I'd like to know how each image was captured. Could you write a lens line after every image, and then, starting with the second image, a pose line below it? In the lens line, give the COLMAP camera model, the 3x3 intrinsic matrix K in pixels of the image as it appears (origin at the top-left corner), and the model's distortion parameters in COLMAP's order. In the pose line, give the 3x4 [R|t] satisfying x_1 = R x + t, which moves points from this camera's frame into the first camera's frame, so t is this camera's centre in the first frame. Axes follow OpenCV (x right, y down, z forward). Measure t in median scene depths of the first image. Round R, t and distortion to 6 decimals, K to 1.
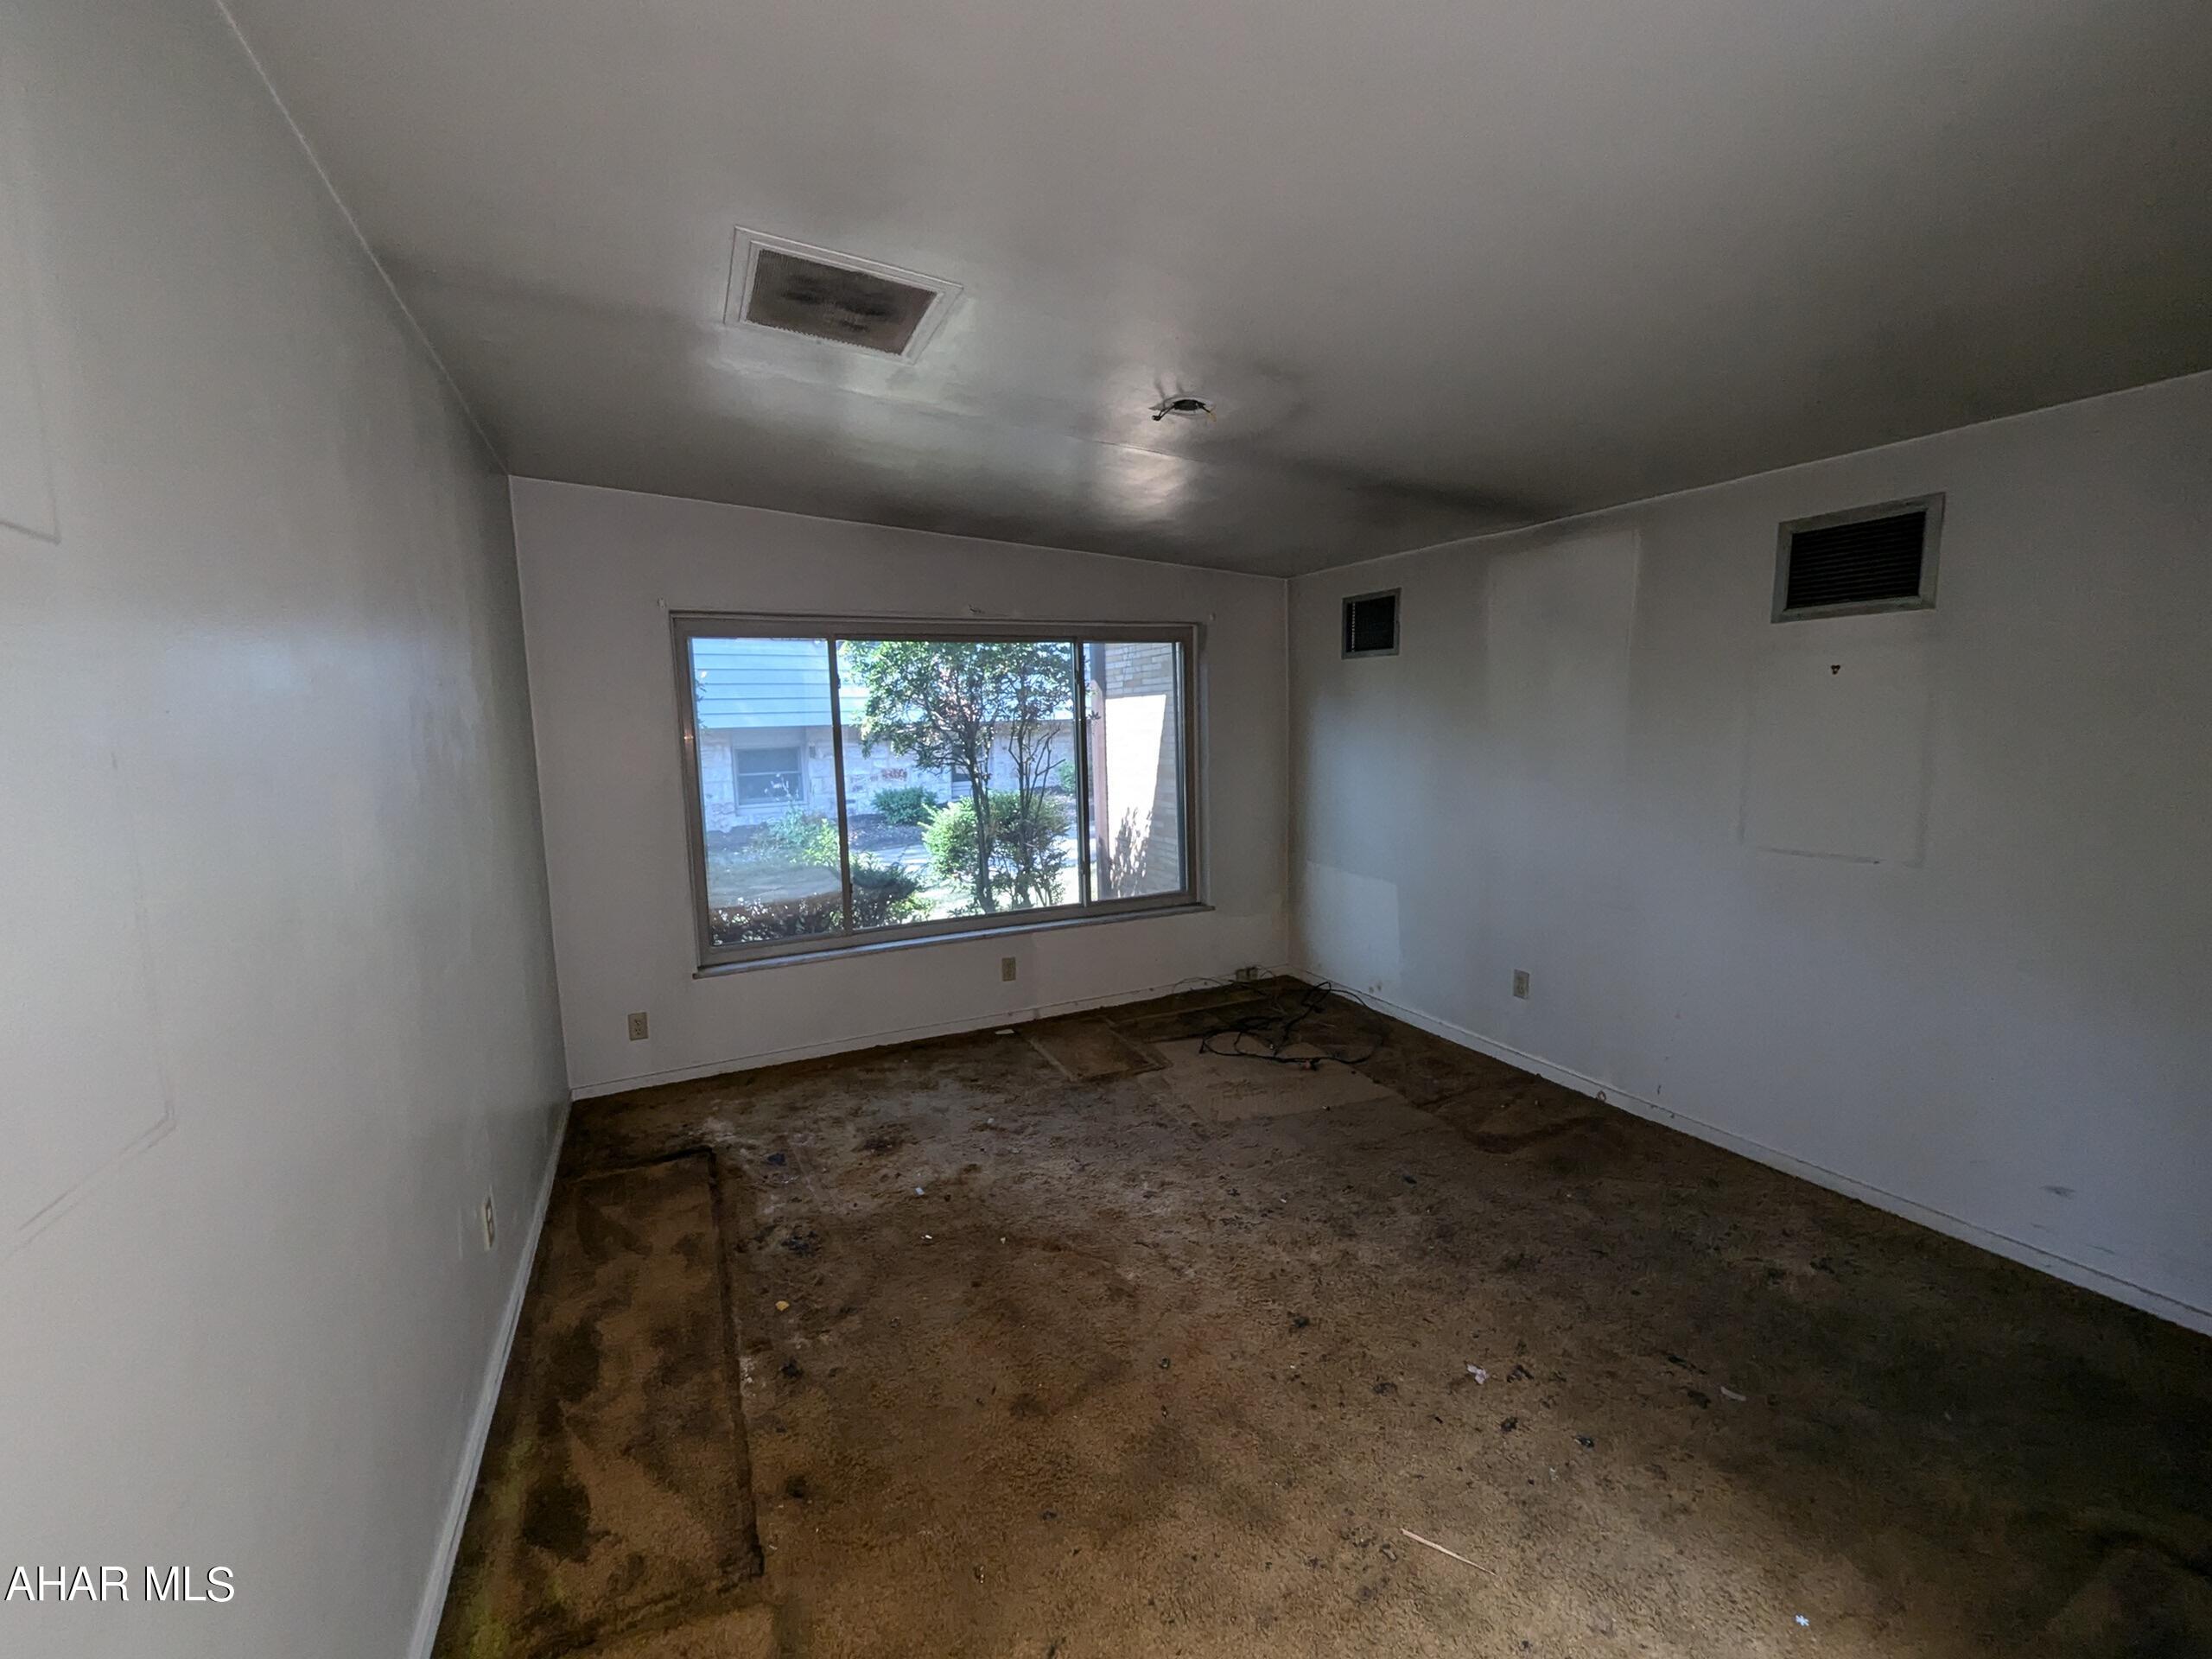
lens RADIAL K [[913.8, 0, 1116.4], [0, 913.8, 834.3], [0, 0, 1]] dist [0.003053, -0.001792]
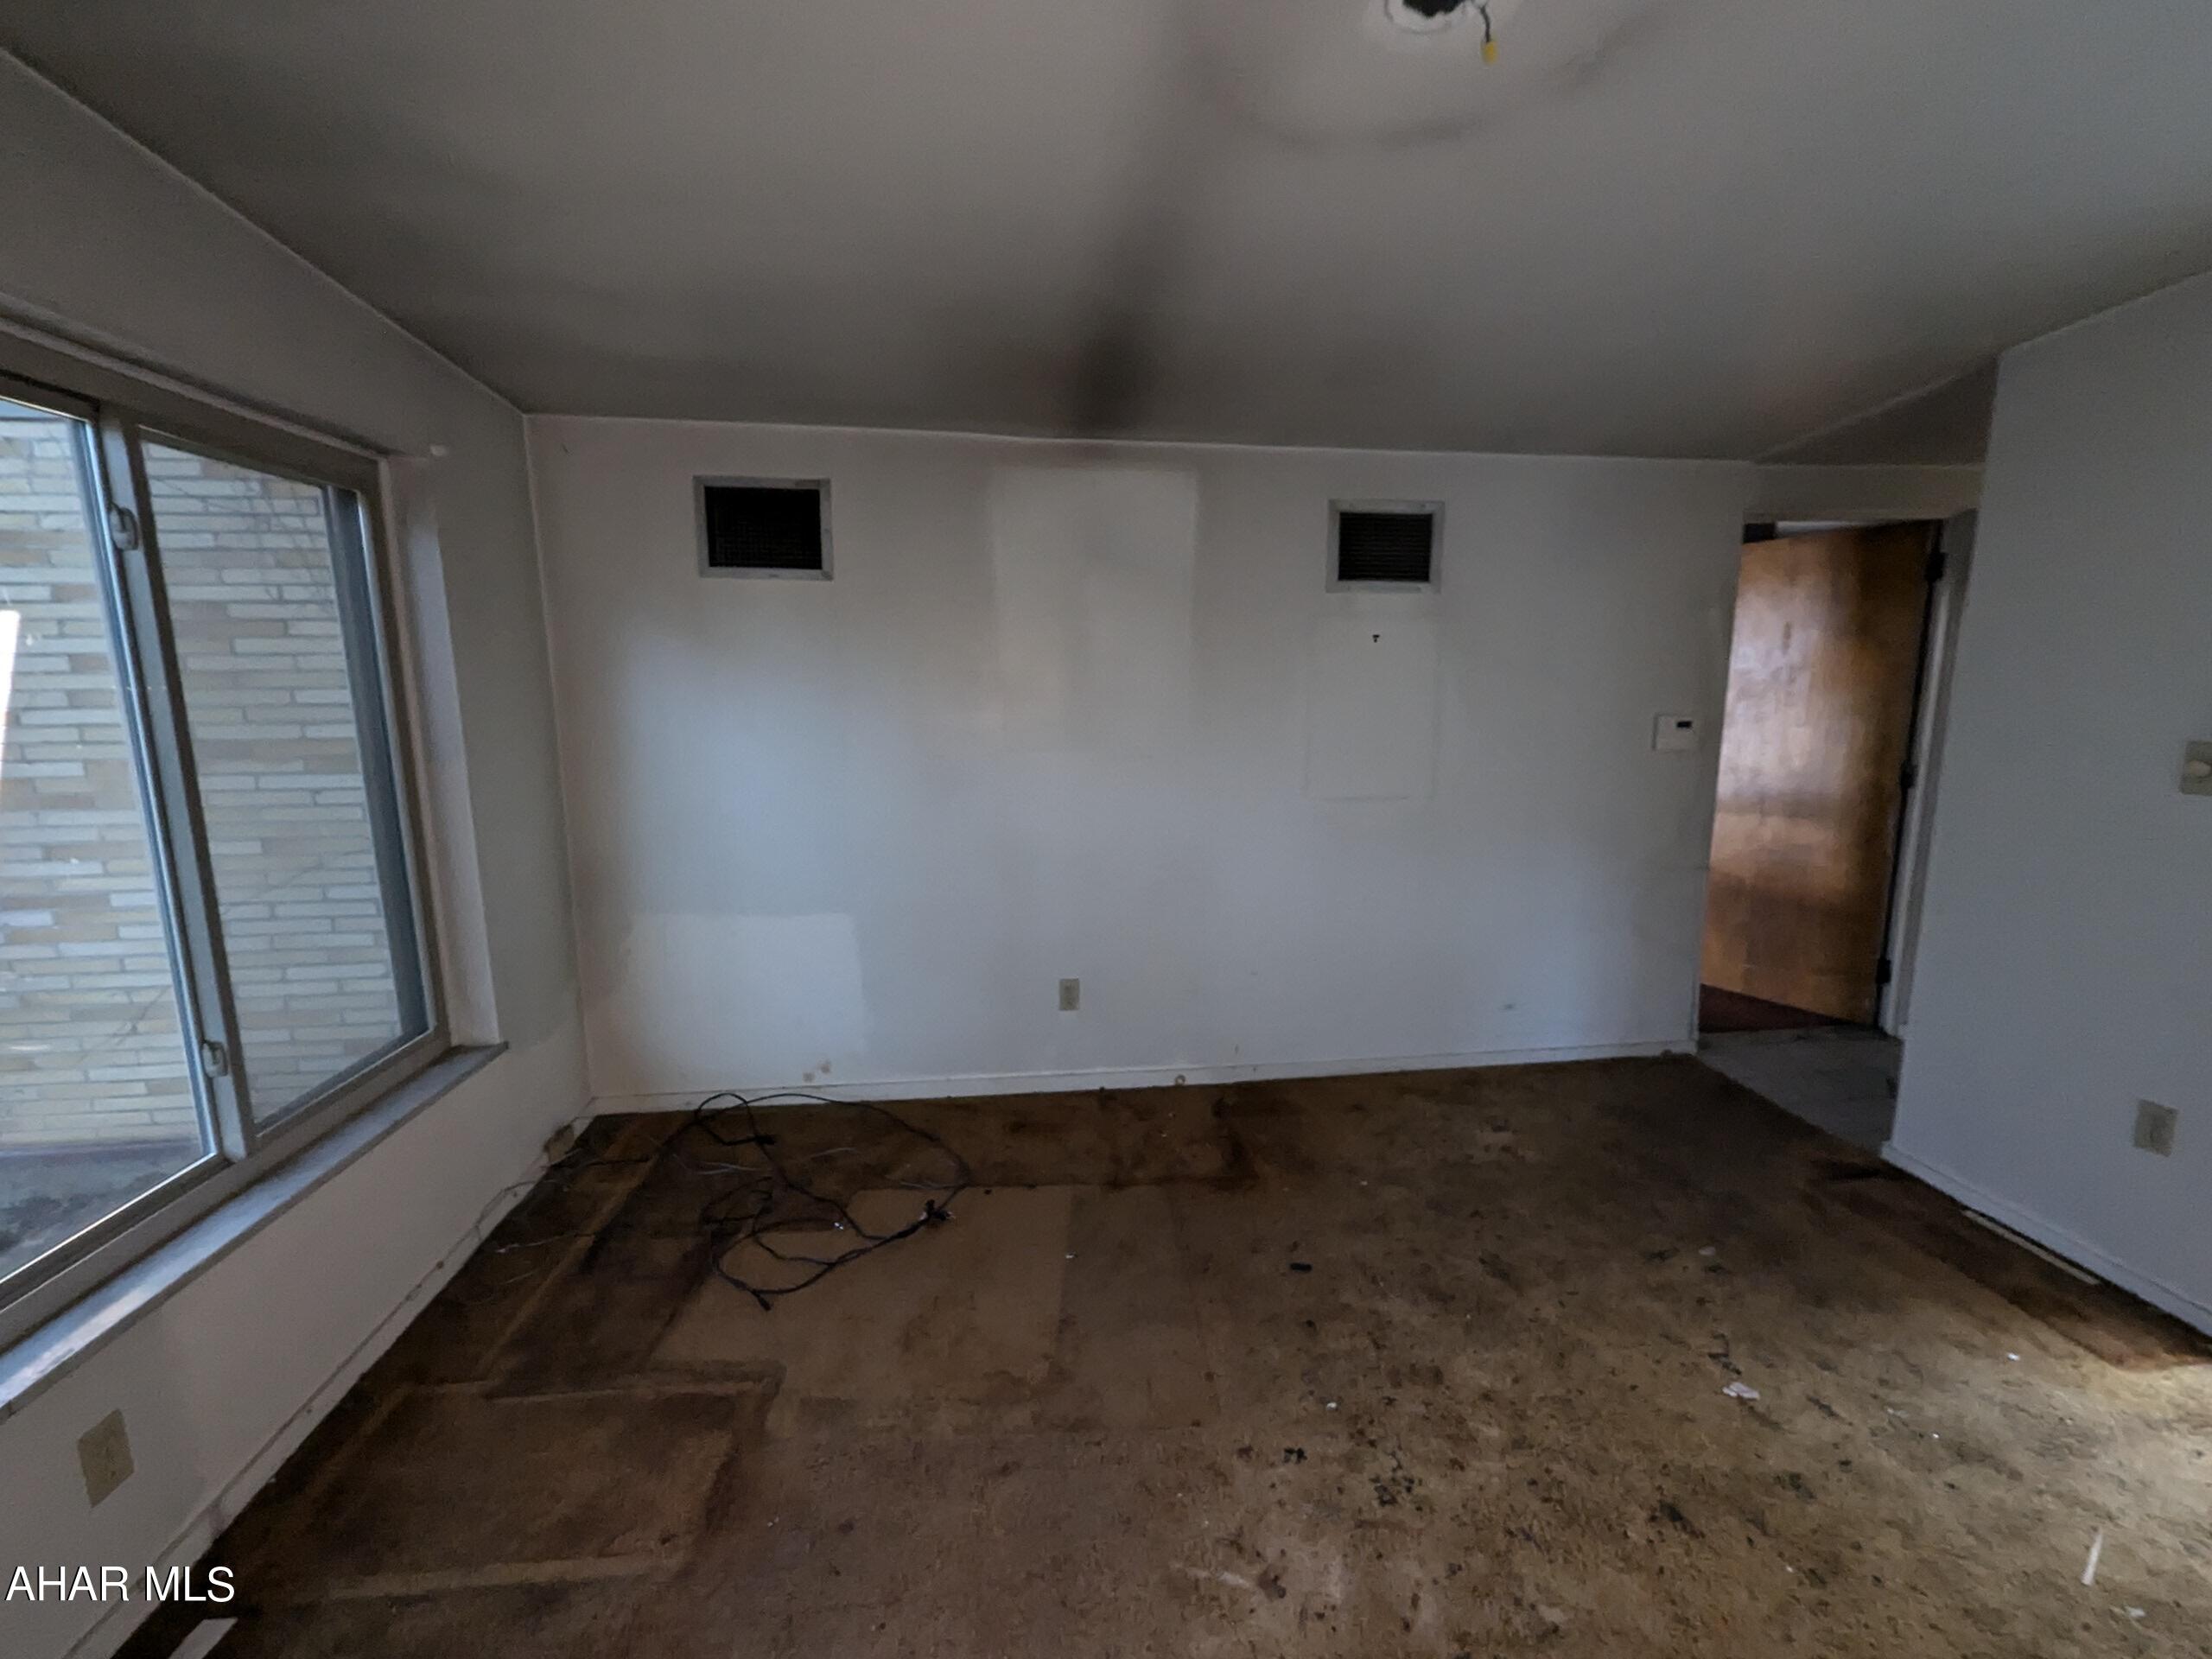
lens RADIAL K [[913.8, 0, 1108.6], [0, 913.8, 831.3], [0, 0, 1]] dist [0.003053, -0.001792]
pose [[0.330534, -0.127801, 0.935101, -0.333860], [0.112260, 0.989079, 0.095497, -0.065164], [-0.937094, 0.073410, 0.341272, 0.703562]]
